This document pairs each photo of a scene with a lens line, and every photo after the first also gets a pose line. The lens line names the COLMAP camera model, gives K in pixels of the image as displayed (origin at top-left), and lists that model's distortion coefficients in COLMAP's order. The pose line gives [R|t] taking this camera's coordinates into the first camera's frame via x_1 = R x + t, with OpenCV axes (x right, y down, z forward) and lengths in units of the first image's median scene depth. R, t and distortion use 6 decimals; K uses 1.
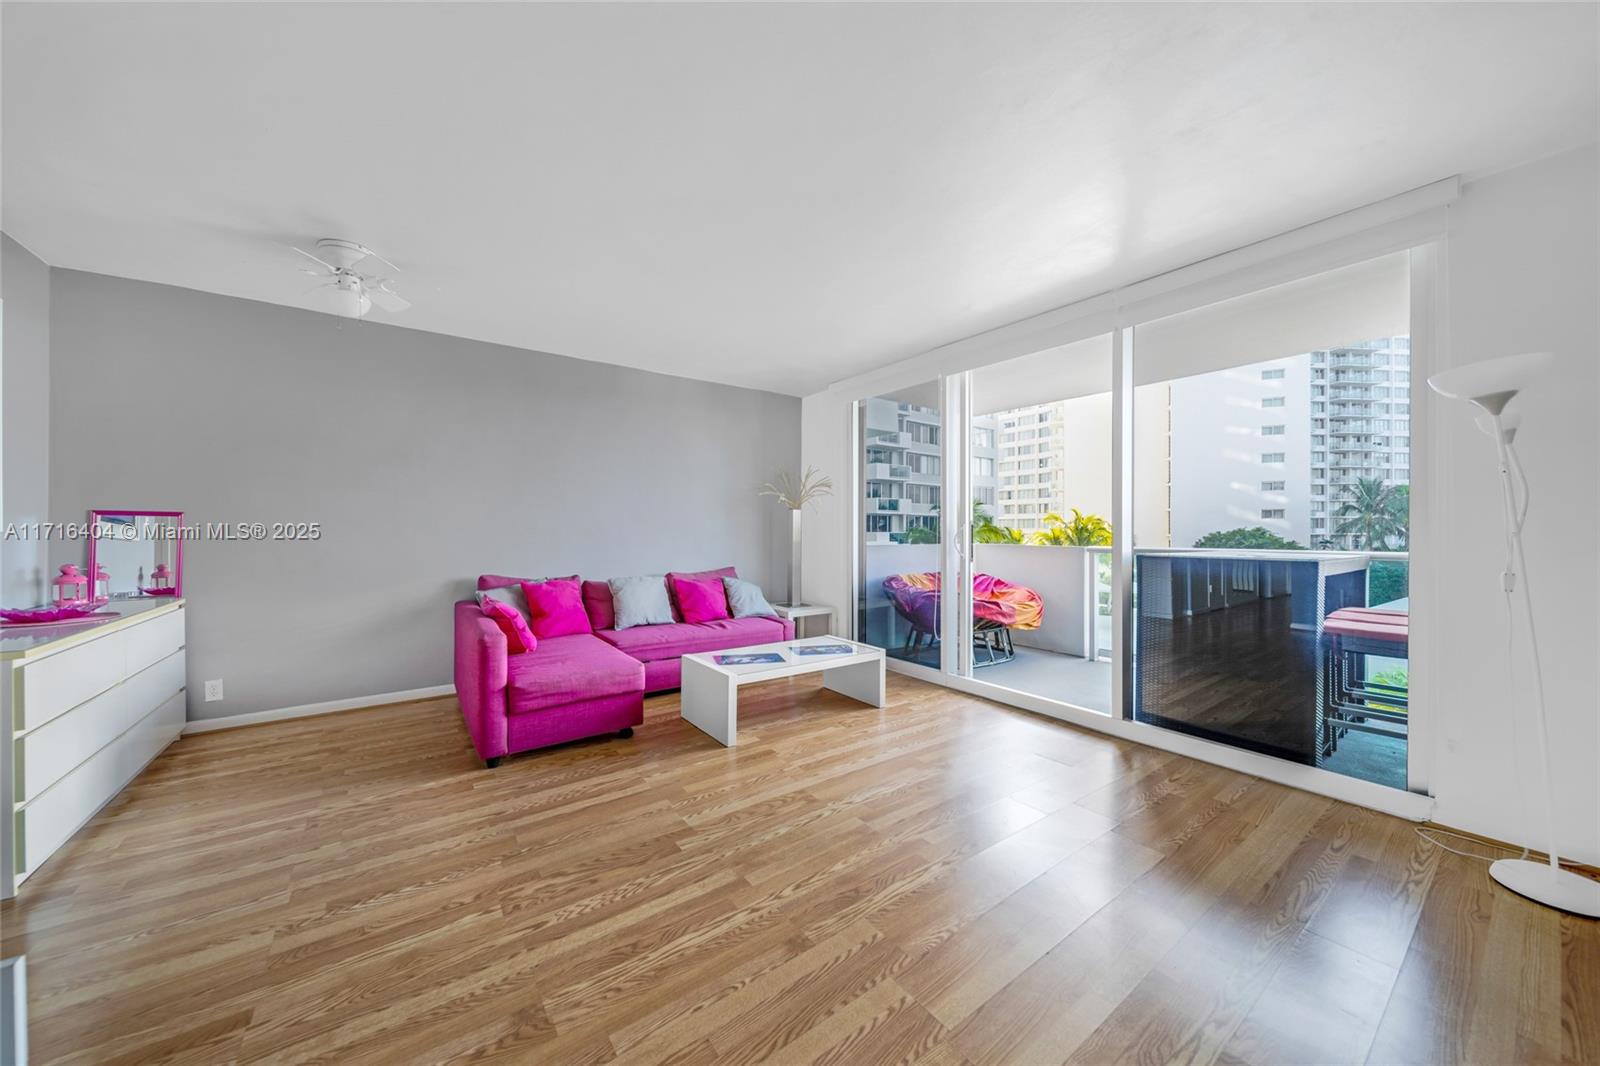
lens RADIAL K [[555.2, 0, 786.6], [0, 555.2, 524.3], [0, 0, 1]] dist [0.004822, -0.002468]
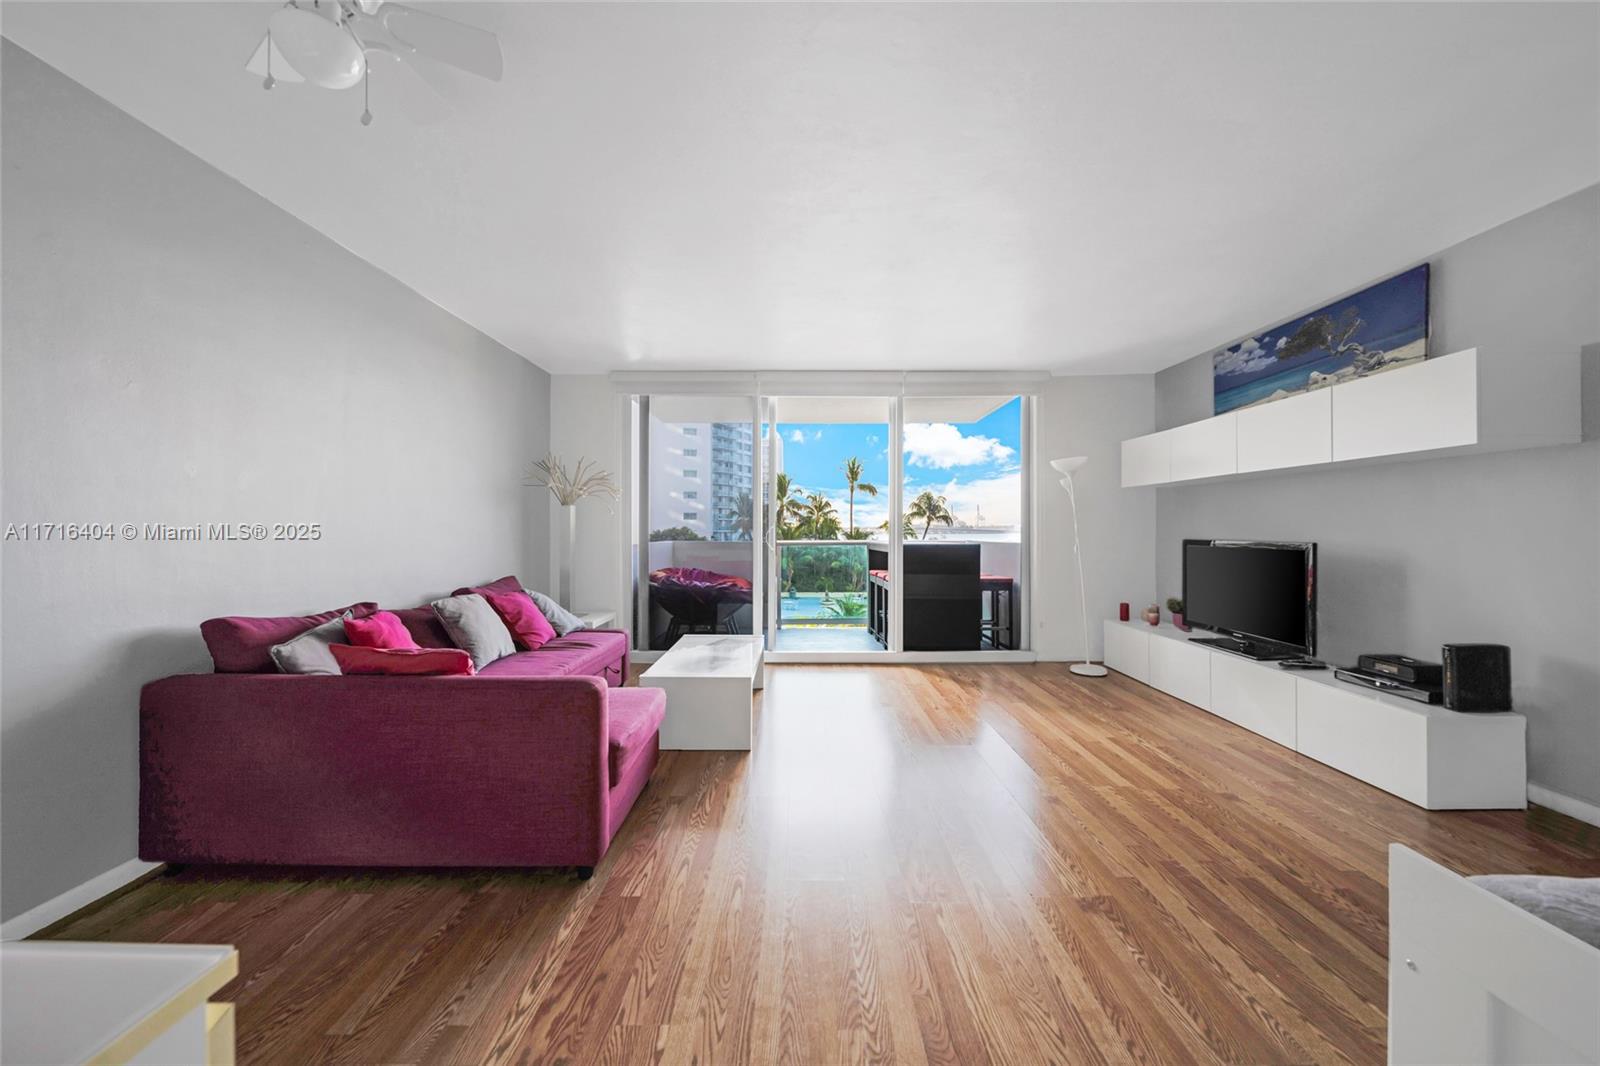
lens RADIAL K [[555.2, 0, 796.1], [0, 555.2, 528.3], [0, 0, 1]] dist [0.004822, -0.002468]
pose [[0.588153, -0.001509, 0.808748, -0.691553], [-0.006363, 0.999959, 0.006493, 0.000020], [-0.808725, -0.008965, 0.588119, 0.288126]]
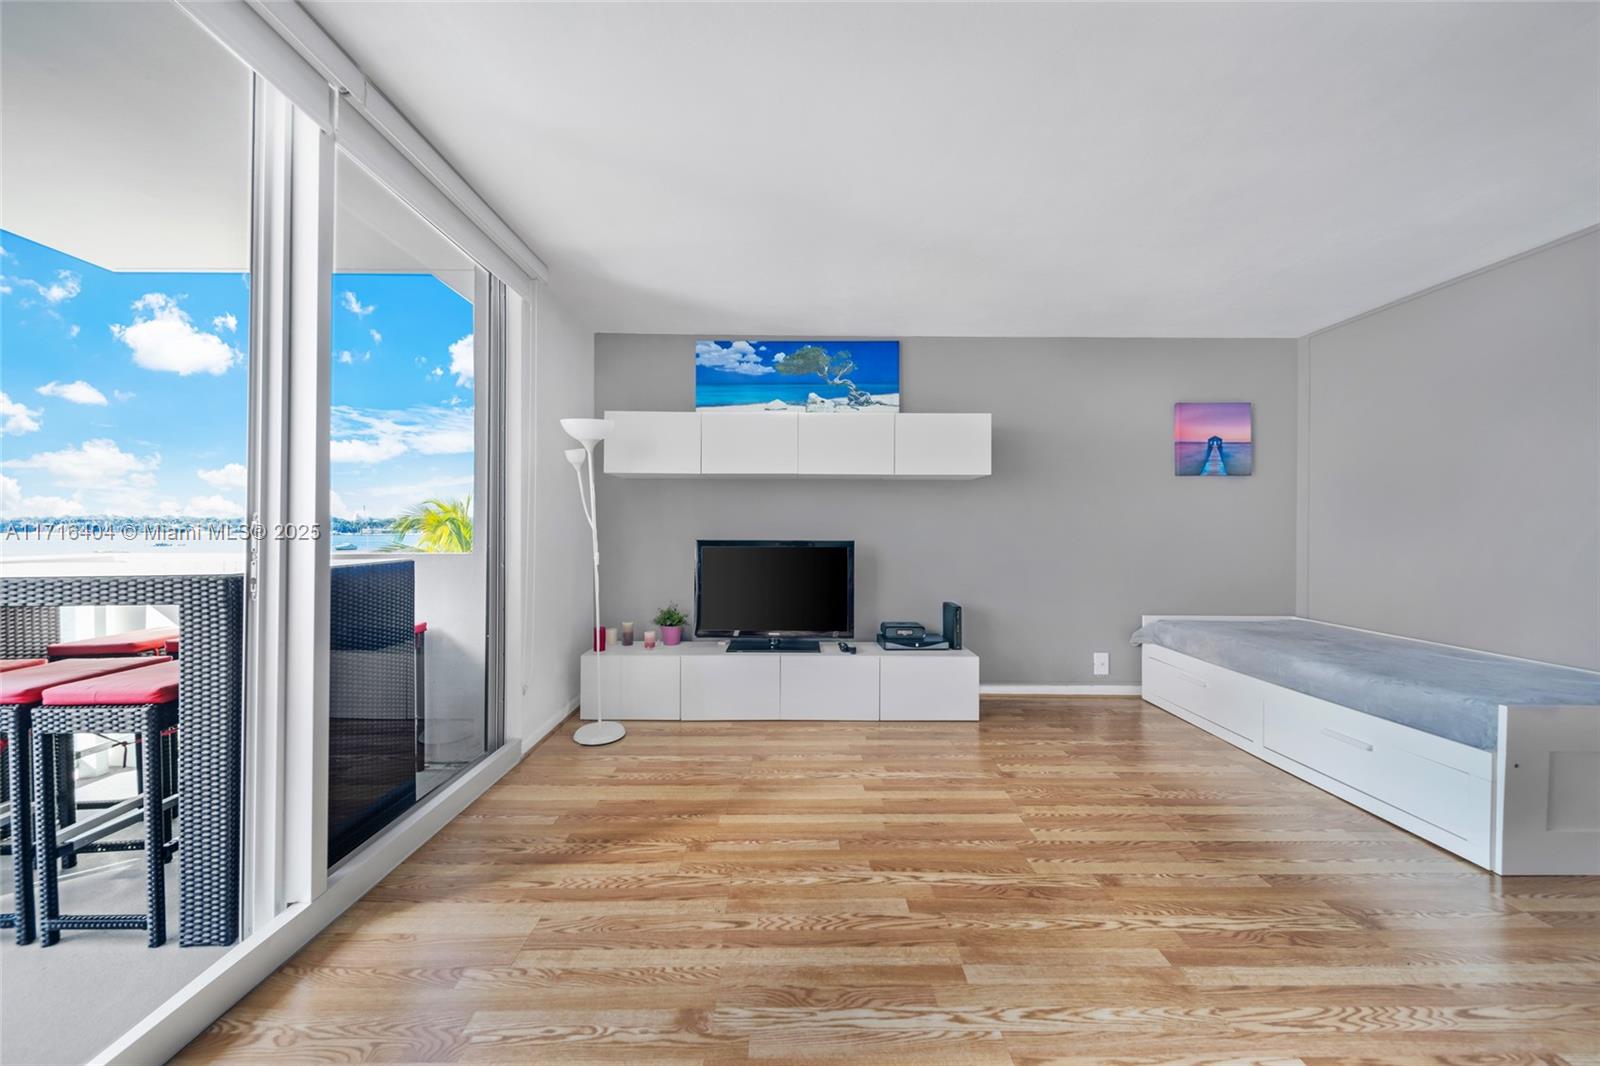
lens RADIAL K [[555.2, 0, 789.6], [0, 555.2, 522.2], [0, 0, 1]] dist [0.004822, -0.002468]
pose [[-0.817212, 0.002011, 0.576334, -0.046001], [-0.010987, 0.999758, -0.019067, 0.010586], [-0.576233, -0.021914, -0.816992, 1.003616]]
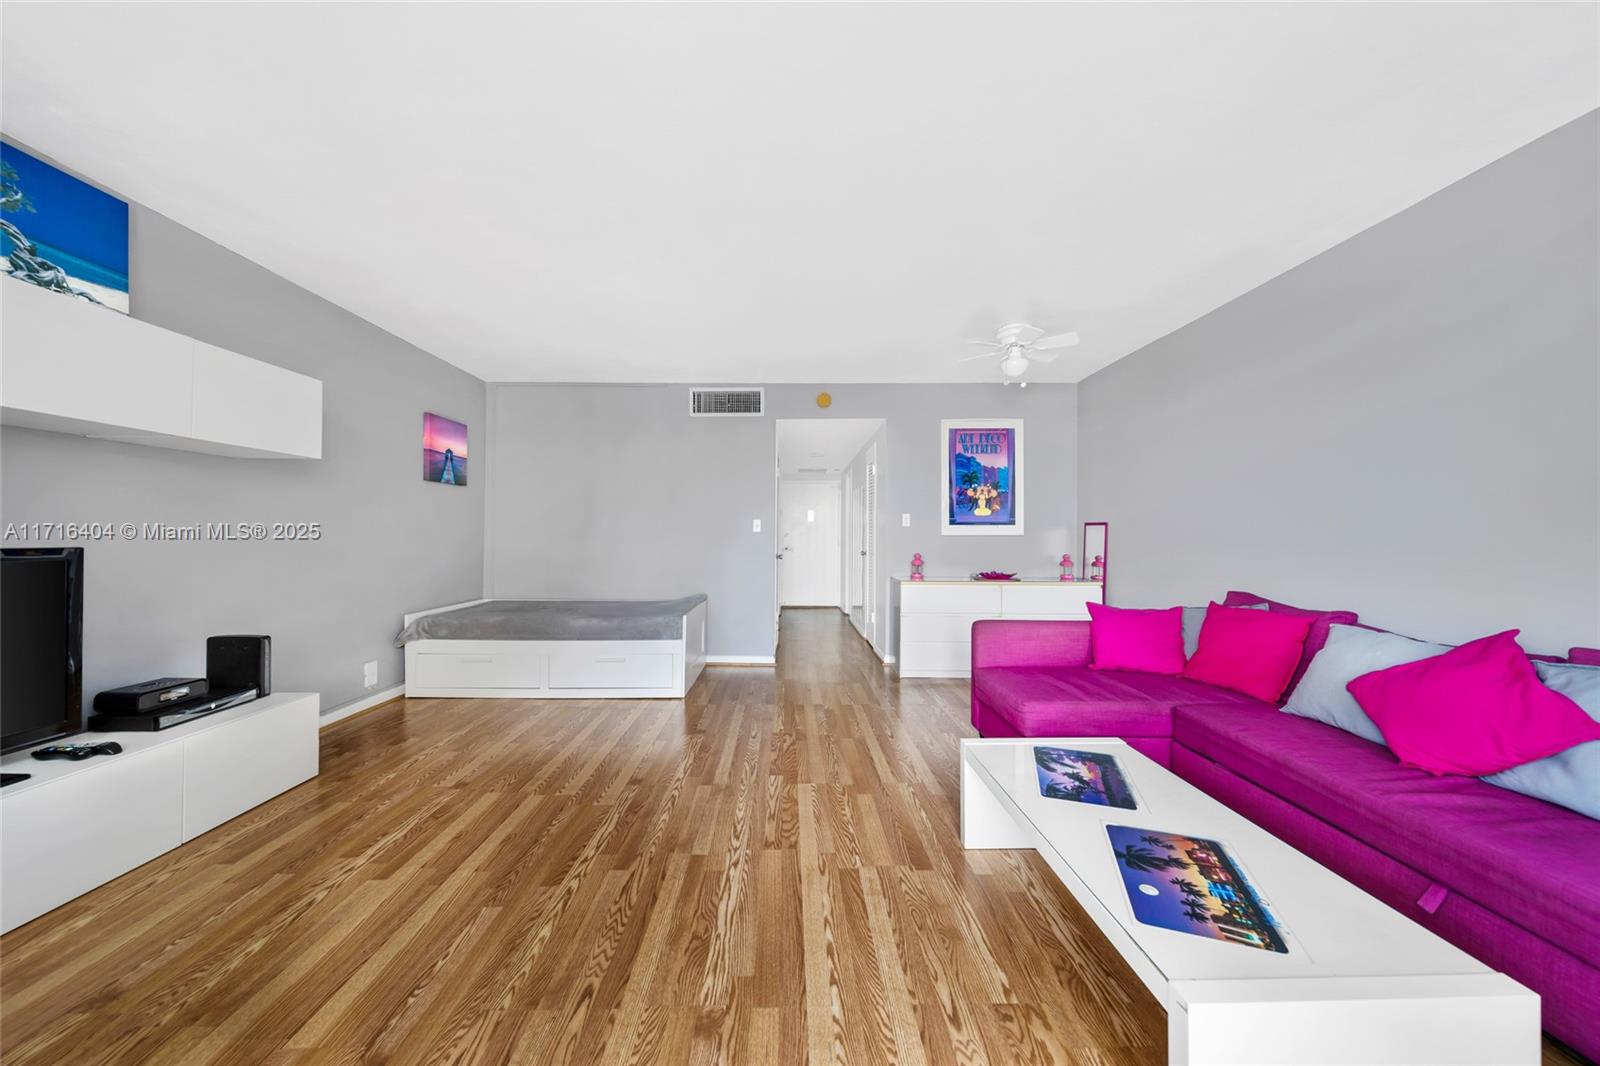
lens RADIAL K [[555.2, 0, 804.0], [0, 555.2, 547.1], [0, 0, 1]] dist [0.004822, -0.002468]
pose [[-0.556400, 0.012416, -0.830822, 0.466795], [0.003984, 0.999917, 0.012275, 0.018003], [0.830905, 0.003519, -0.556403, 0.985593]]
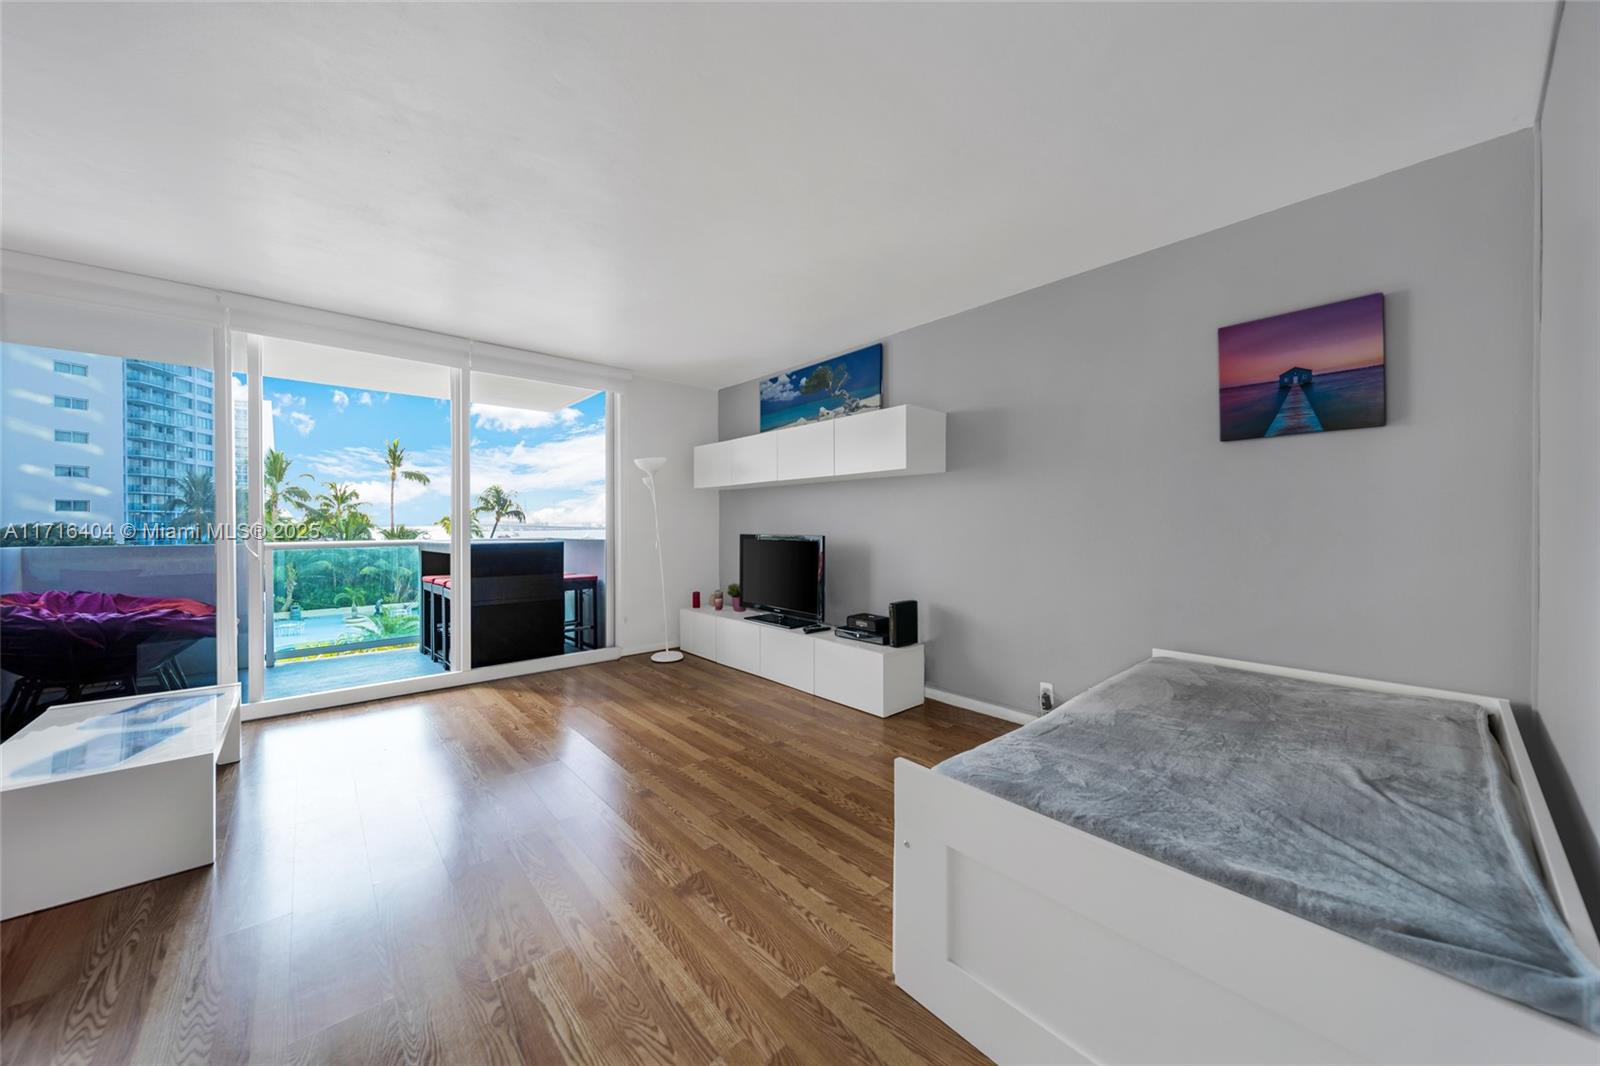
lens RADIAL K [[555.2, 0, 794.8], [0, 555.2, 528.5], [0, 0, 1]] dist [0.004822, -0.002468]
pose [[-0.097001, -0.008718, 0.995246, -0.657427], [-0.008088, 0.999936, 0.007970, -0.000386], [-0.995251, -0.007277, -0.097065, 0.314456]]
